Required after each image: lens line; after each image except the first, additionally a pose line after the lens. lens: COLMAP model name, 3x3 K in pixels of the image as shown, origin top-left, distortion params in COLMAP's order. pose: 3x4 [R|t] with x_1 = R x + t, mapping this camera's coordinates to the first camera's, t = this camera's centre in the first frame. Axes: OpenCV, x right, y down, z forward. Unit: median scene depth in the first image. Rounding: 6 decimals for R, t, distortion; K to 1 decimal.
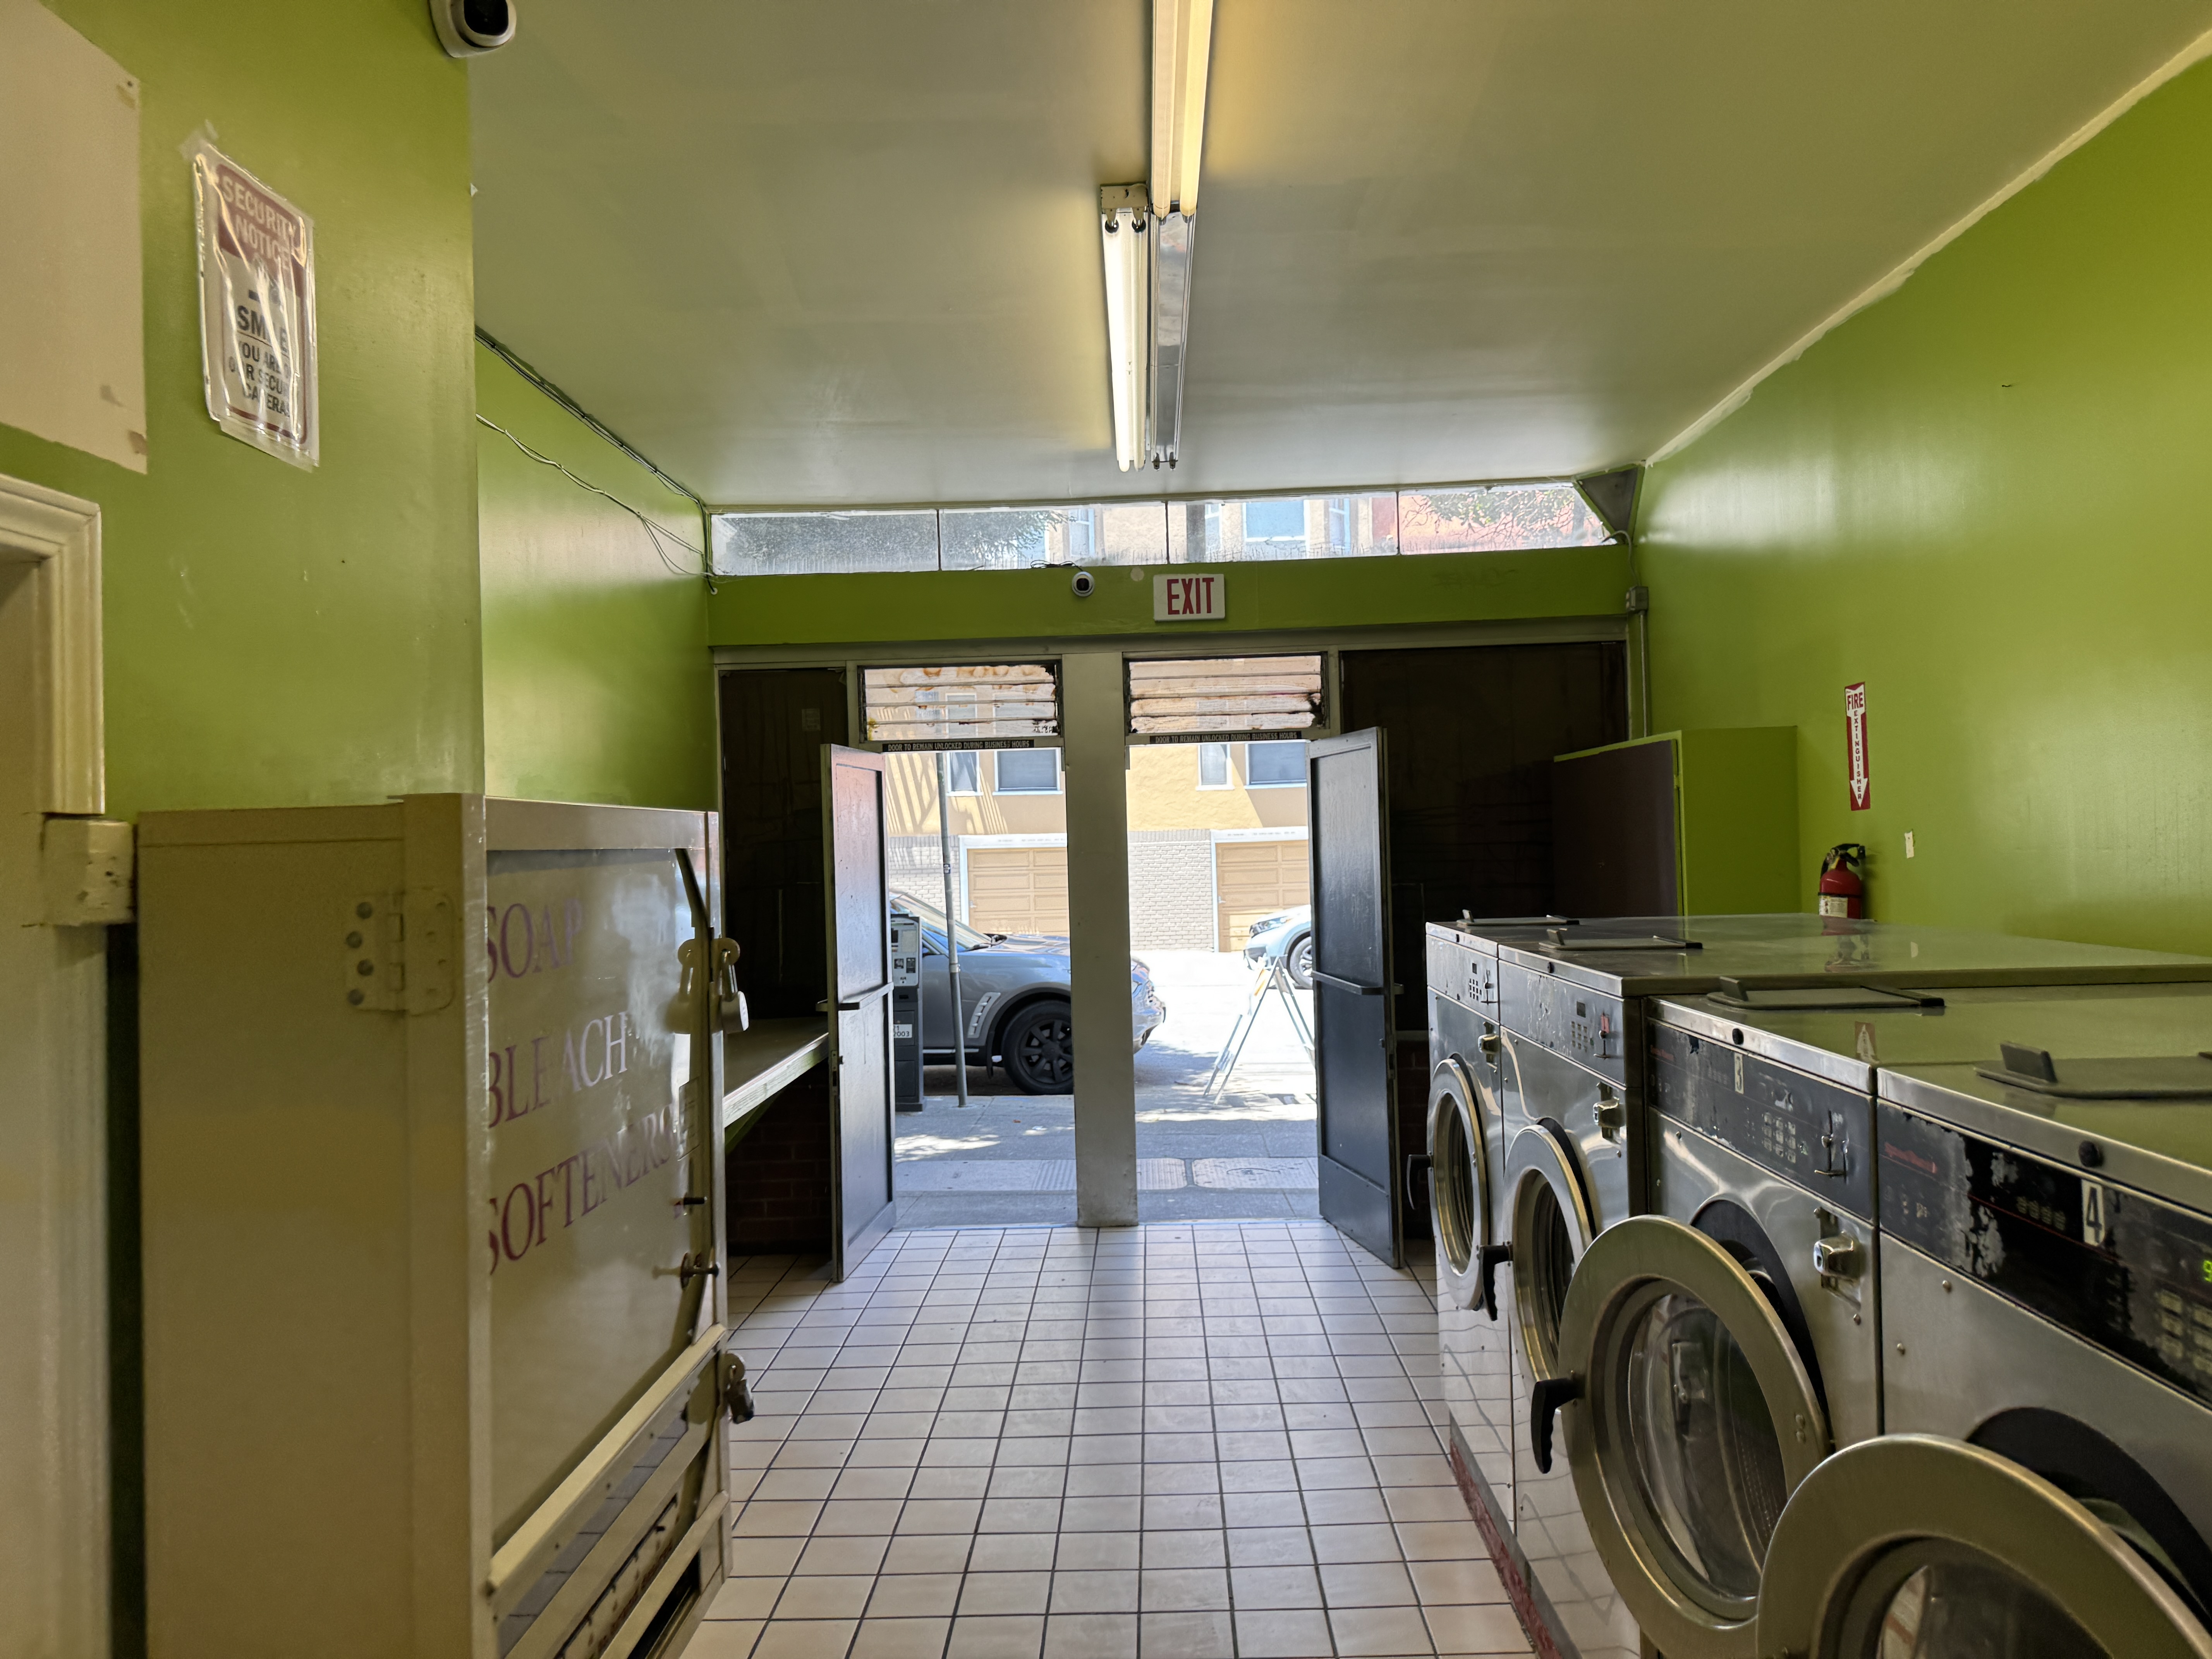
lens RADIAL K [[1603.4, 0, 1106.0], [0, 1603.4, 829.5], [0, 0, 1]] dist [0.108295, -0.154676]
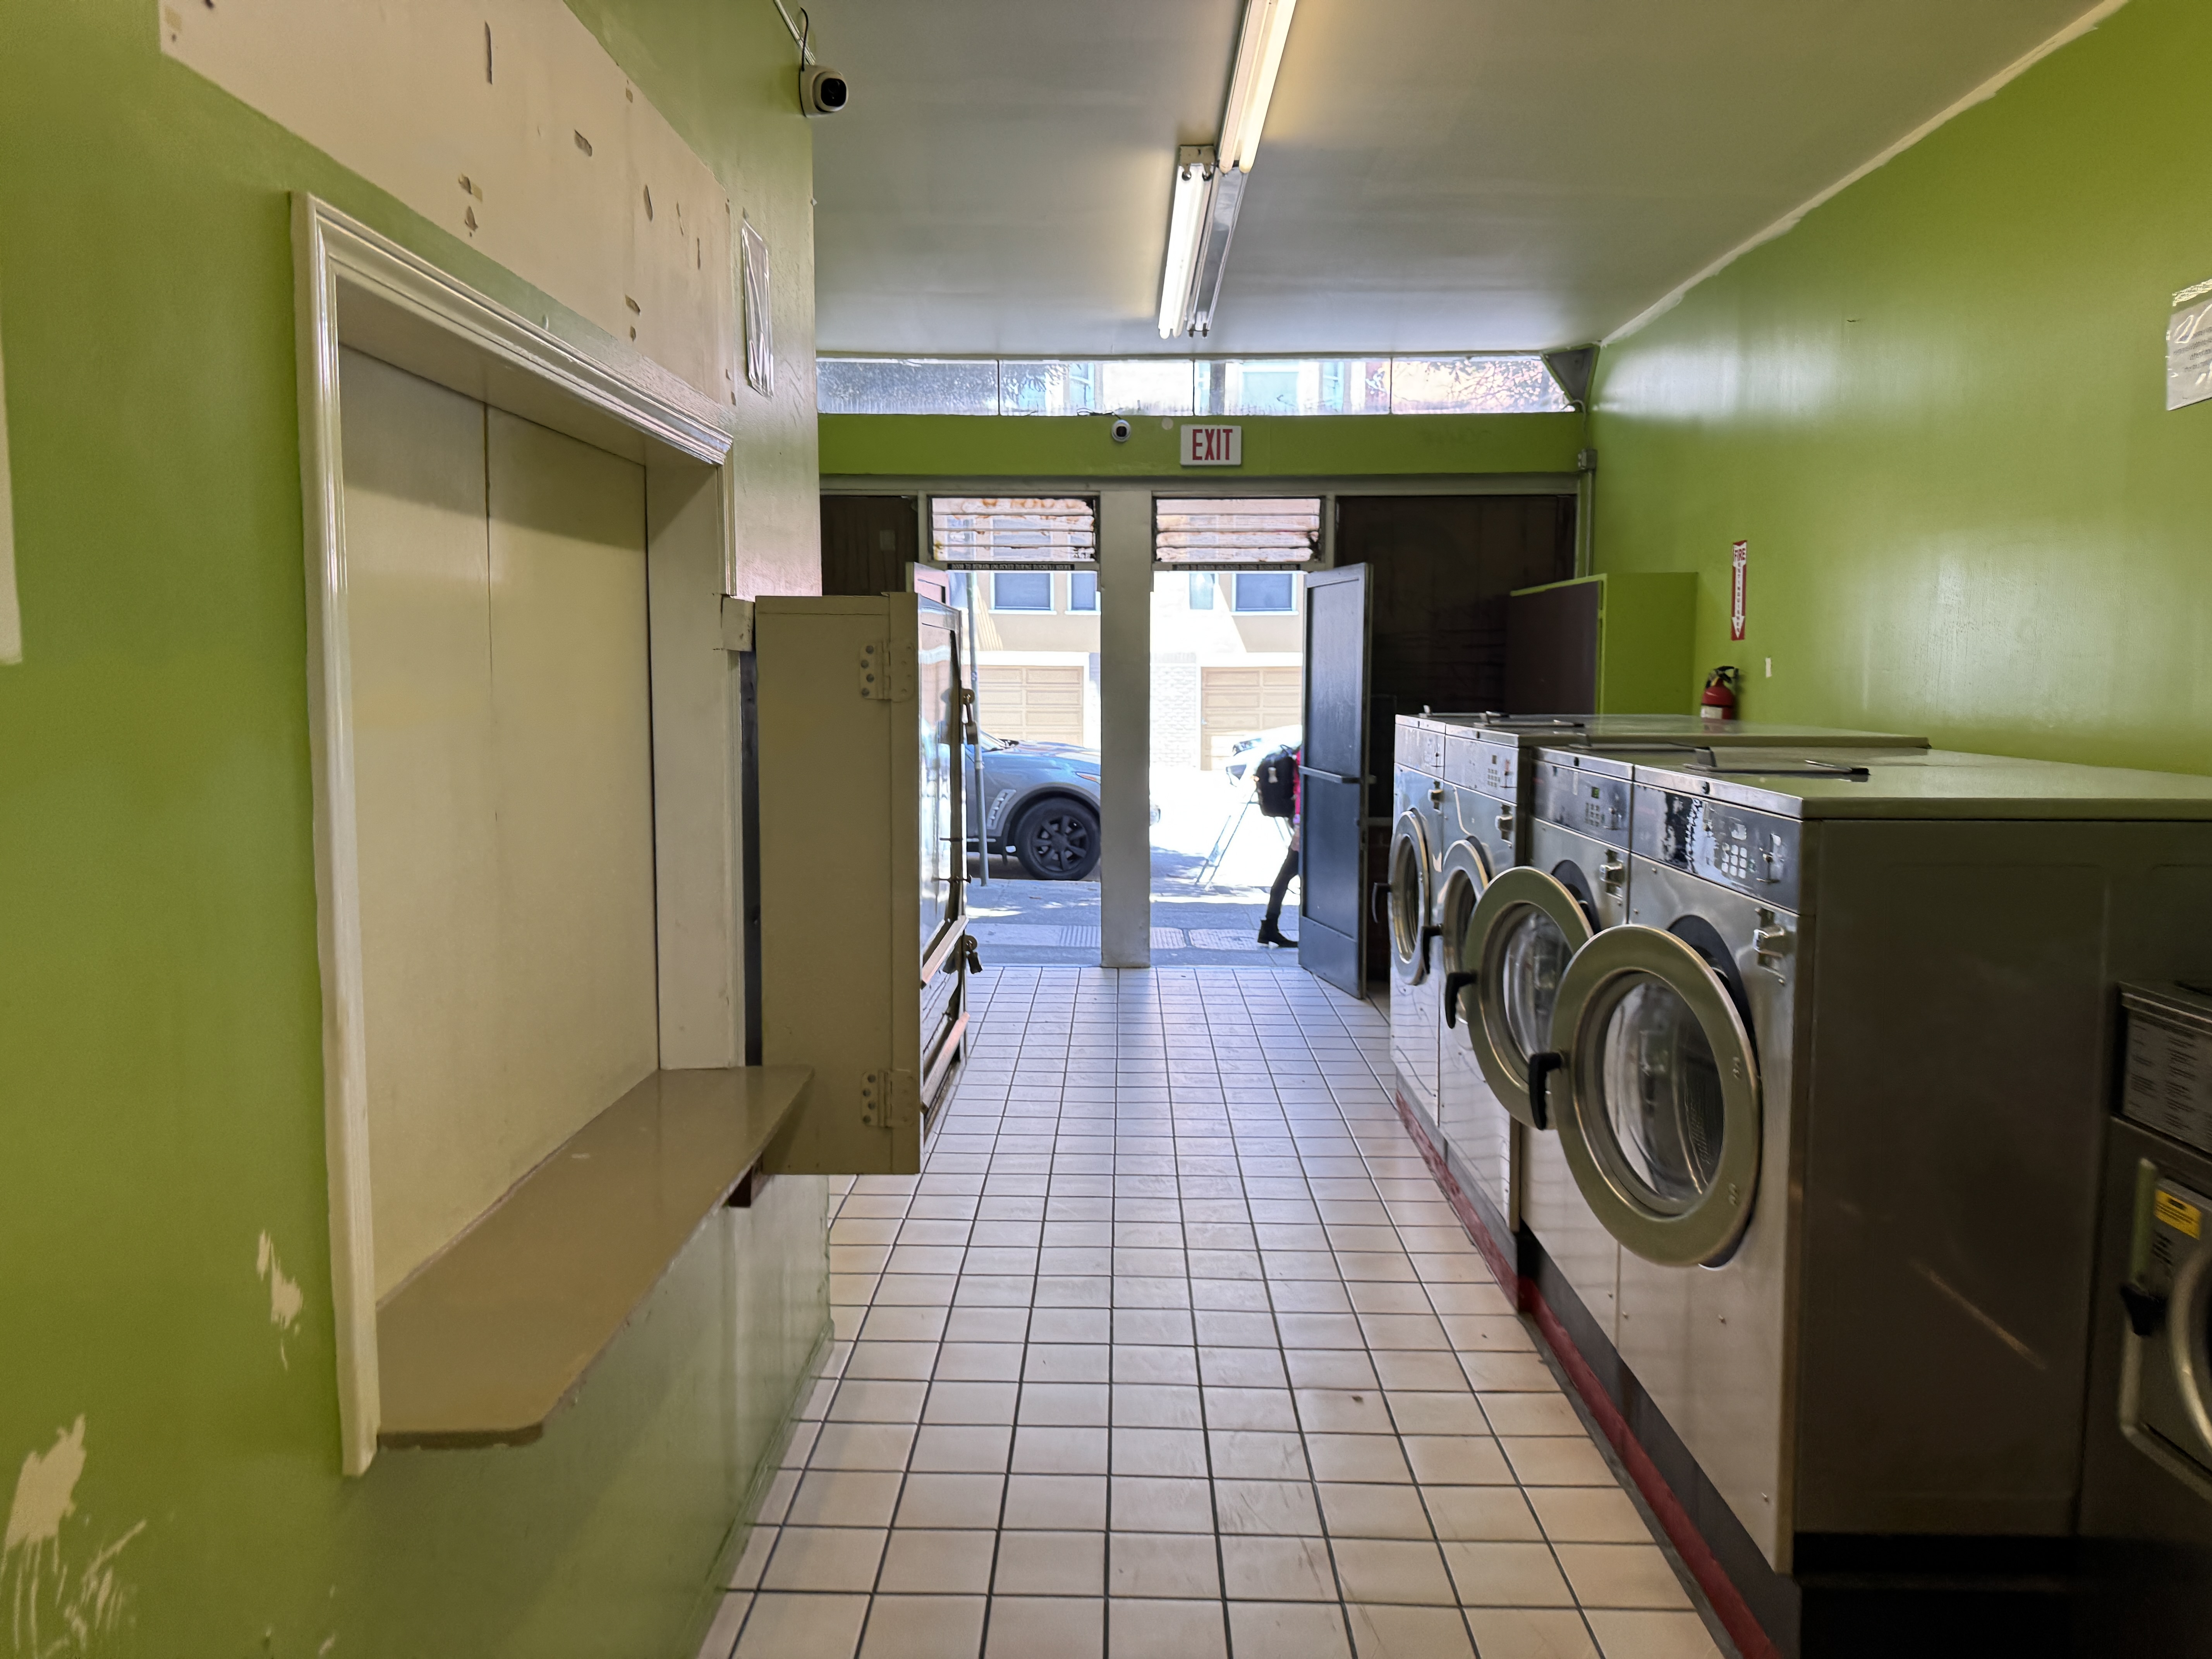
lens RADIAL K [[1583.8, 0, 1123.9], [0, 1583.8, 793.5], [0, 0, 1]] dist [0.107336, -0.053559]
pose [[0.999231, 0.029333, 0.026009, -0.034592], [-0.031520, 0.995615, 0.088080, 0.008162], [-0.023312, -0.088832, 0.995774, -0.180017]]
